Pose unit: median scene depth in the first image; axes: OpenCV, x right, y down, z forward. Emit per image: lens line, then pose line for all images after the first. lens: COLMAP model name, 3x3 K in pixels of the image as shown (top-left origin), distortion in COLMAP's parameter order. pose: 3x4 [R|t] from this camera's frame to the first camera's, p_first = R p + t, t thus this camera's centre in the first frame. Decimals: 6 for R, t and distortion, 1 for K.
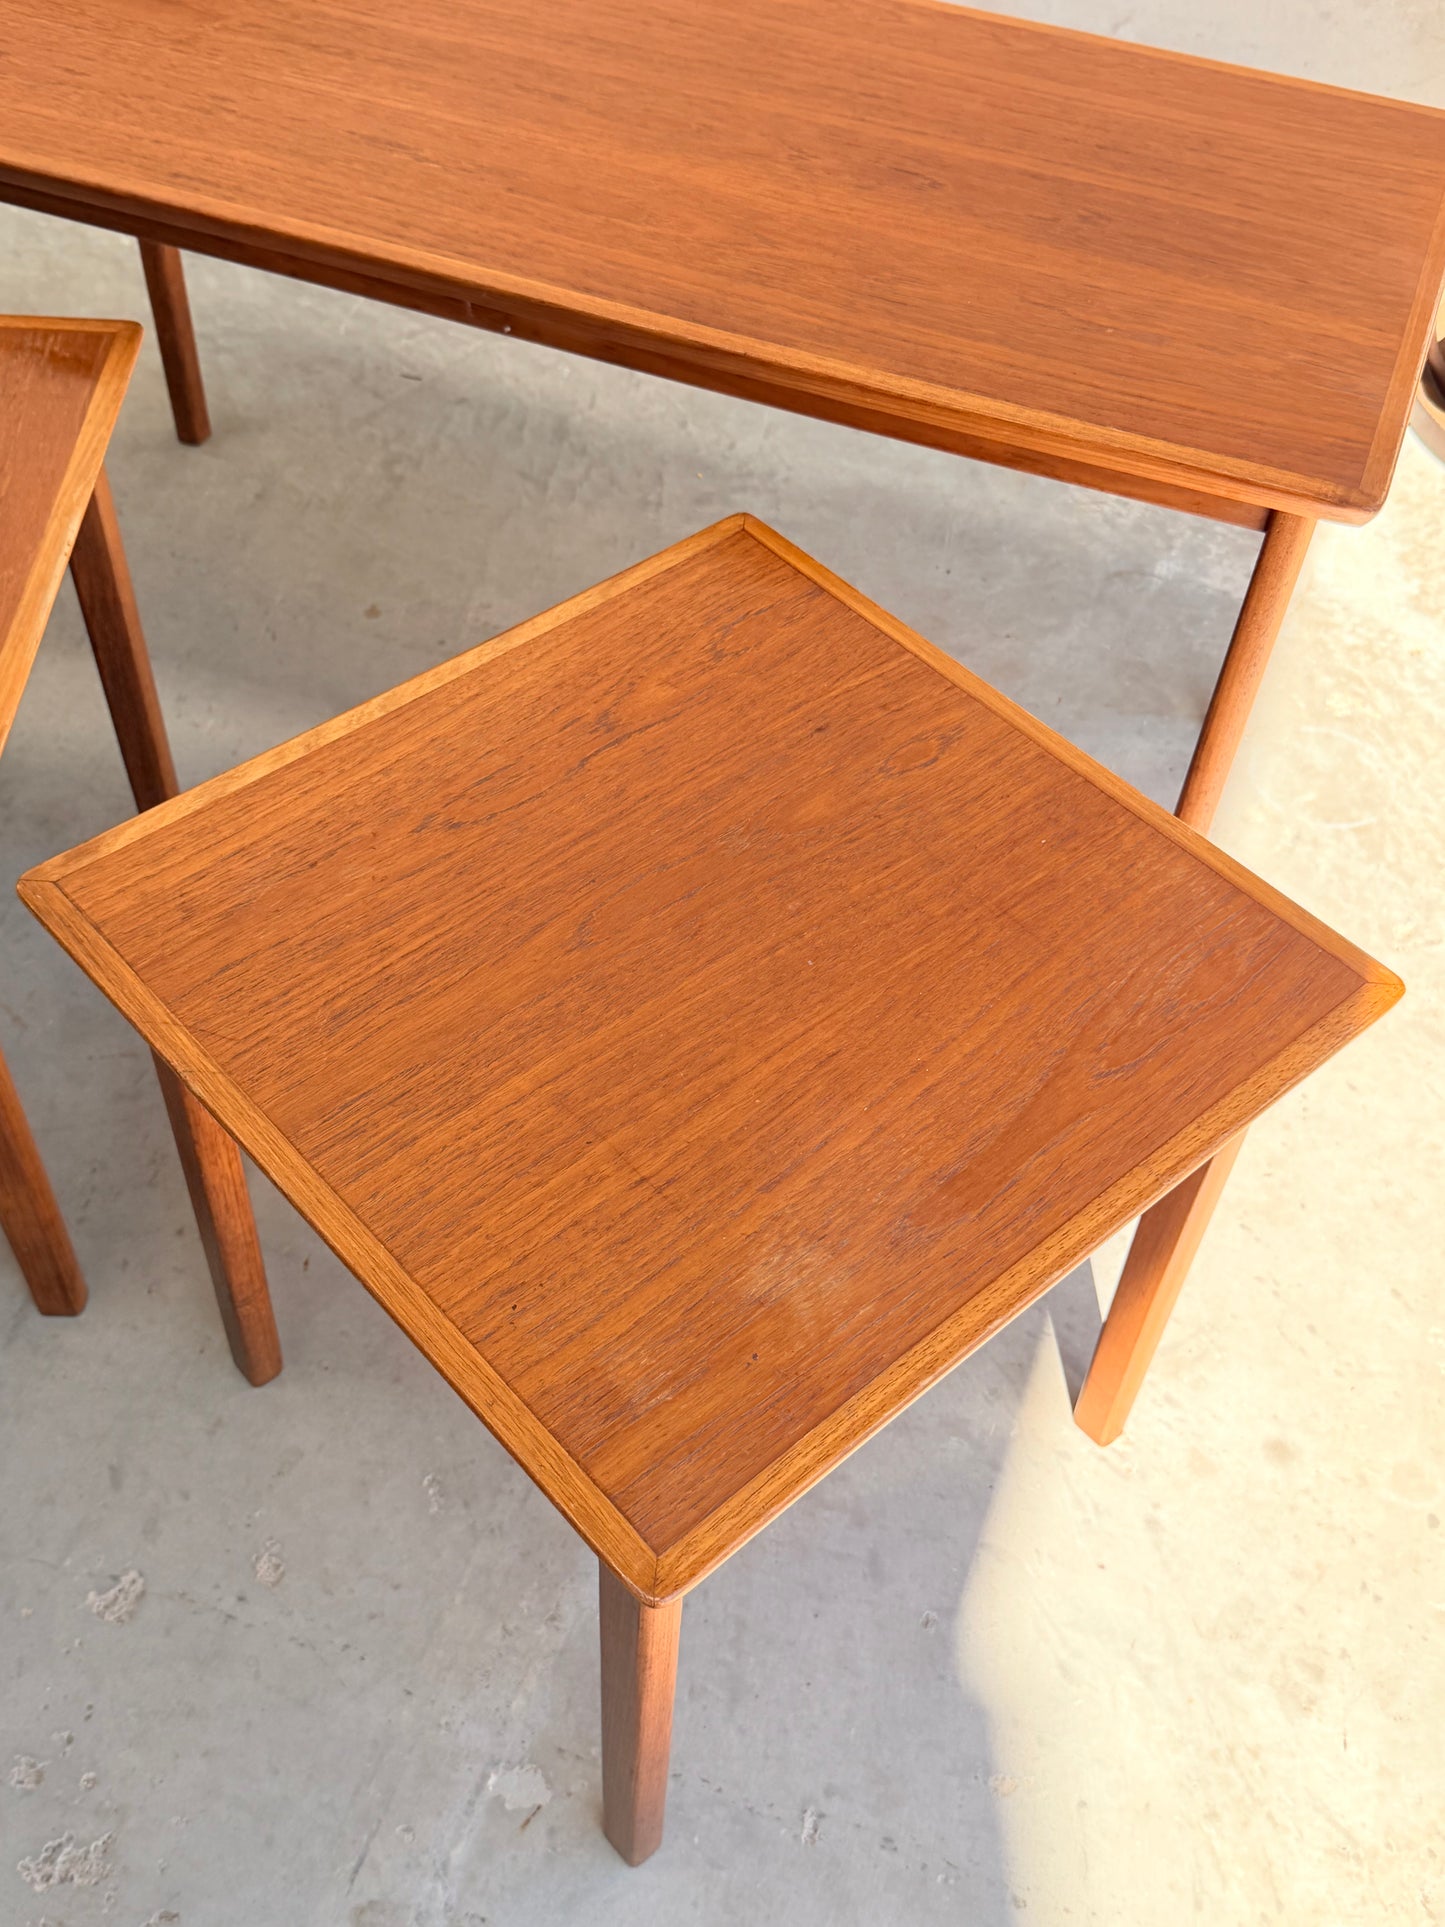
lens RADIAL K [[1989.8, 0, 710.0], [0, 1989.8, 970.0], [0, 0, 1]] dist [0.177019, -0.431587]
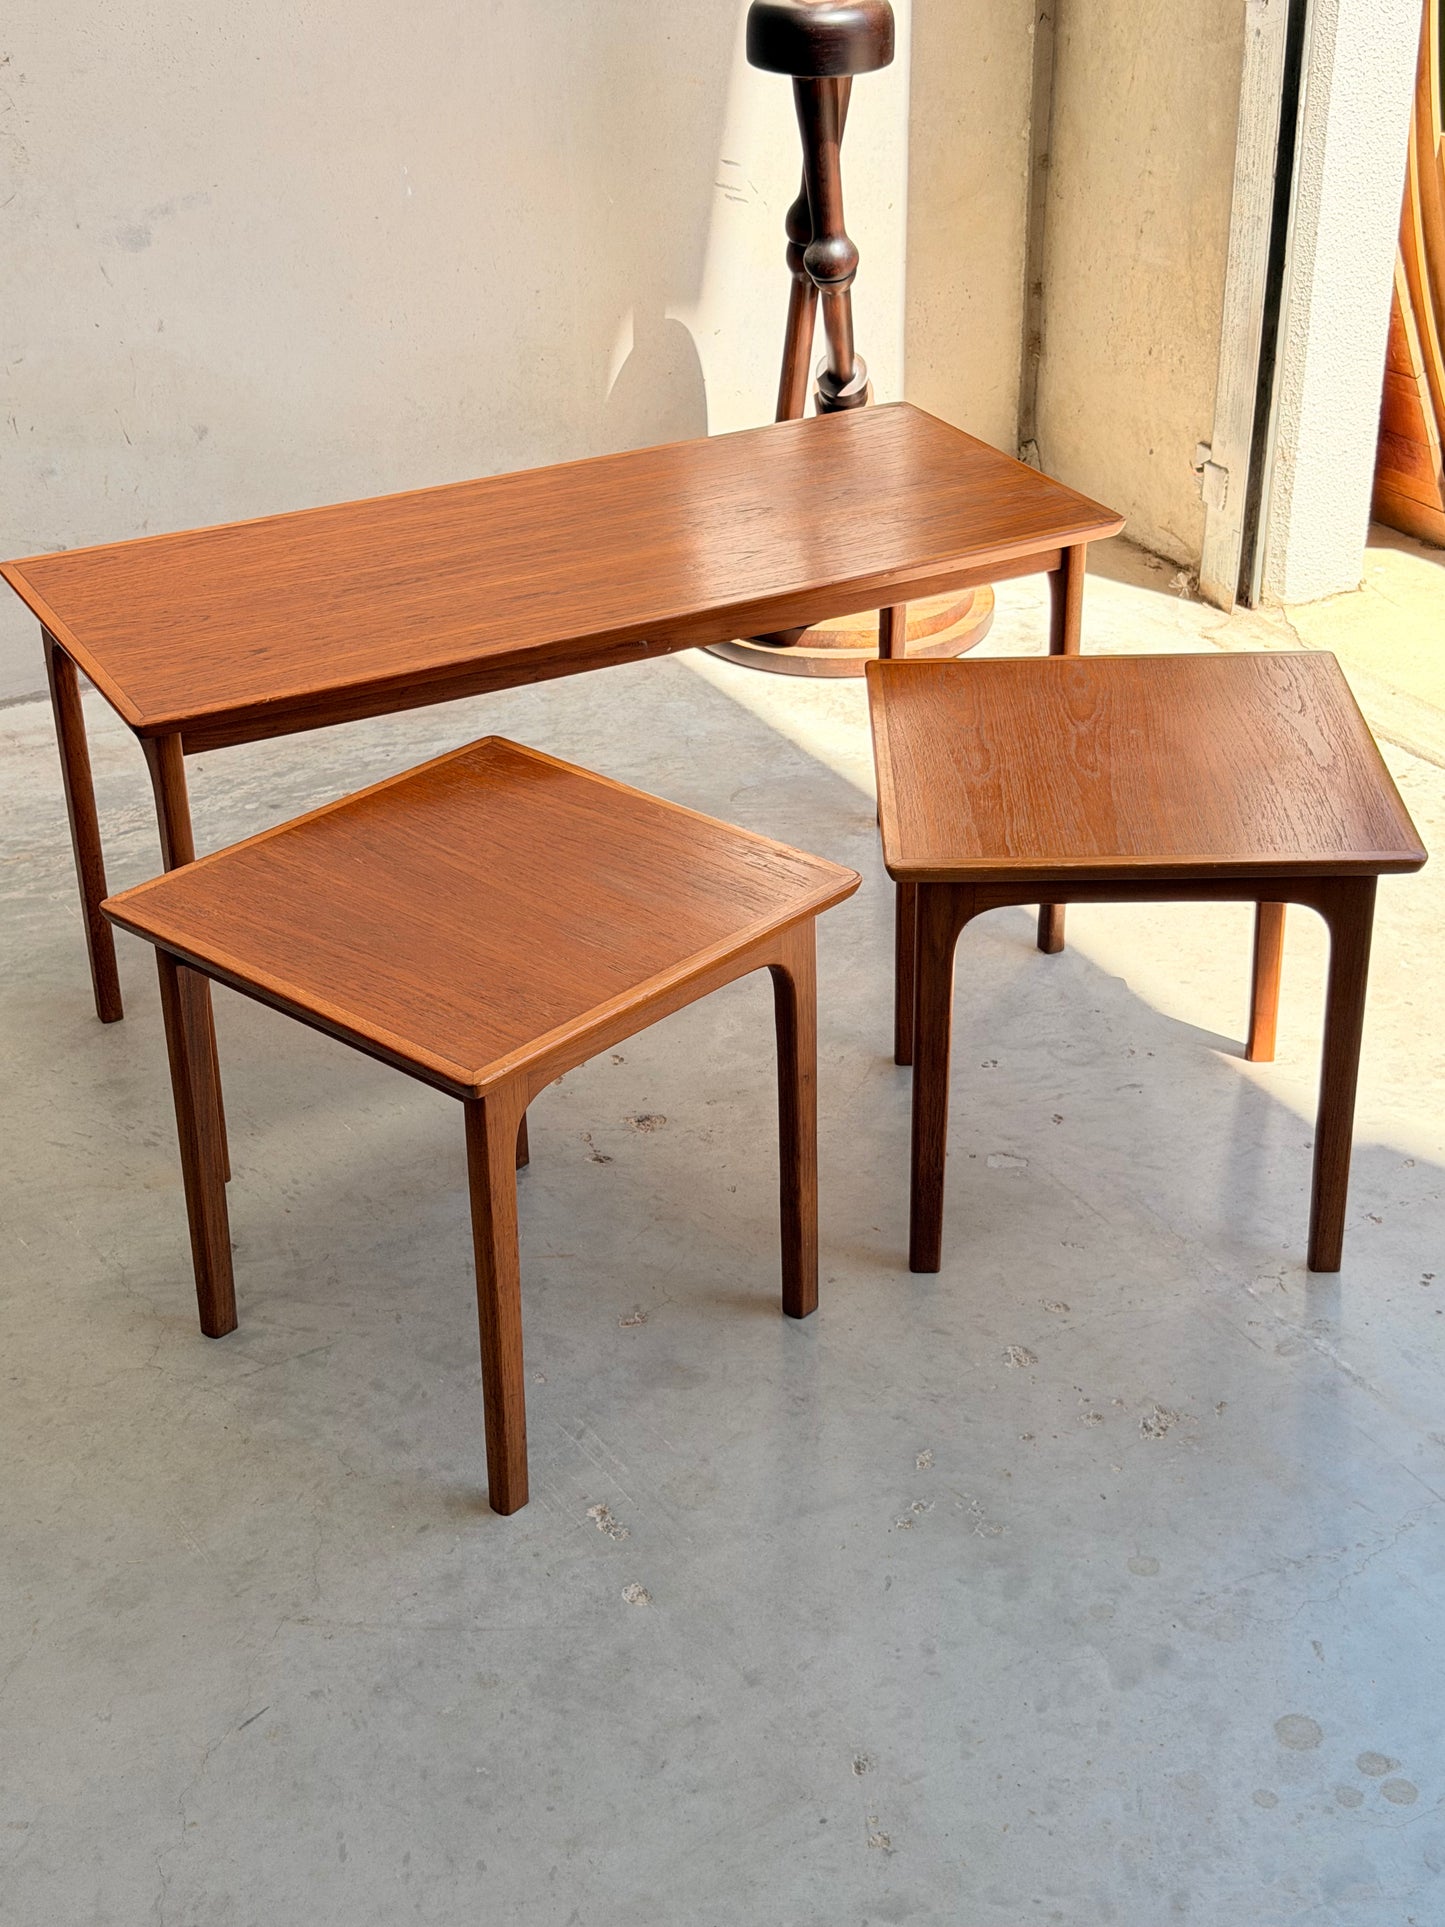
lens RADIAL K [[2898.9, 0, 722.5], [0, 2898.9, 963.5], [0, 0, 1]] dist [0.145189, 0.014825]
pose [[0.662644, -0.408037, 0.628020, -1.645202], [0.600477, 0.790600, -0.119914, 0.193951], [-0.447583, 0.456572, 0.768903, -0.717324]]
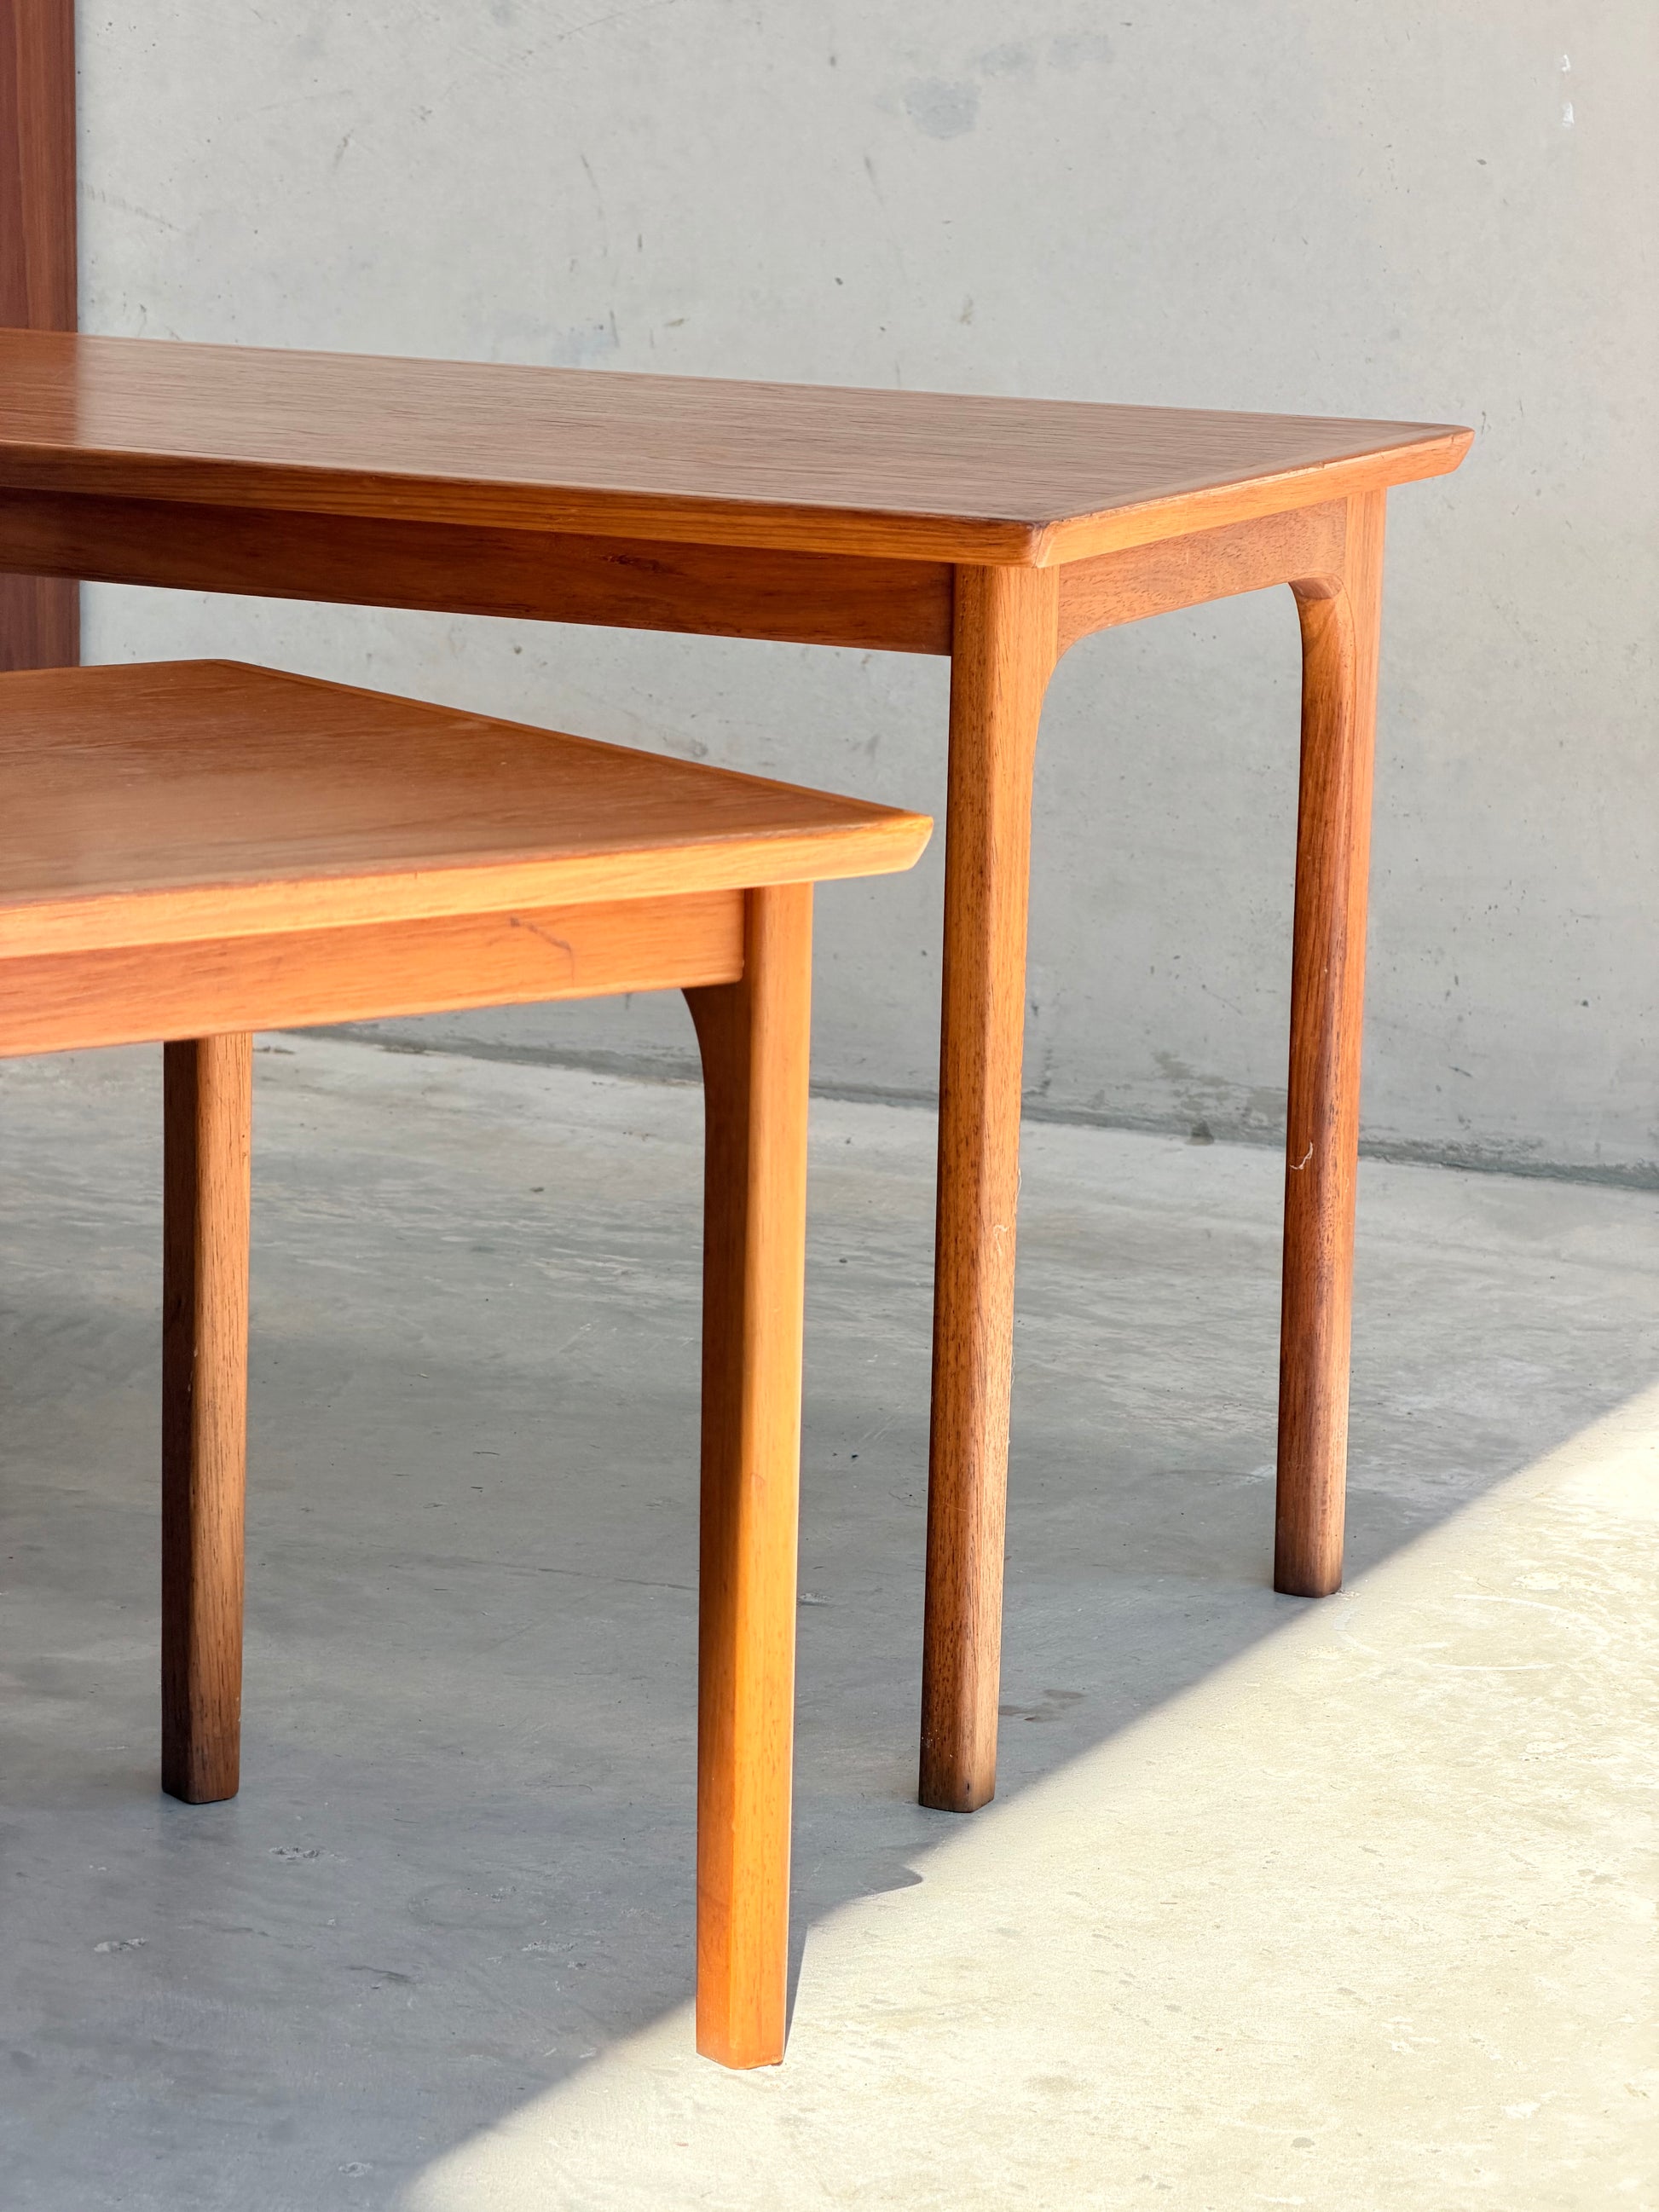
lens RADIAL K [[6759.6, 0, 829.5], [0, 6759.6, 1106.0], [0, 0, 1]] dist [0.153546, 1.661204]
pose [[0.996112, -0.004393, -0.087990, 0.397966], [-0.051559, 0.780779, -0.622677, 1.232087], [0.071436, 0.624792, 0.777516, -0.643565]]
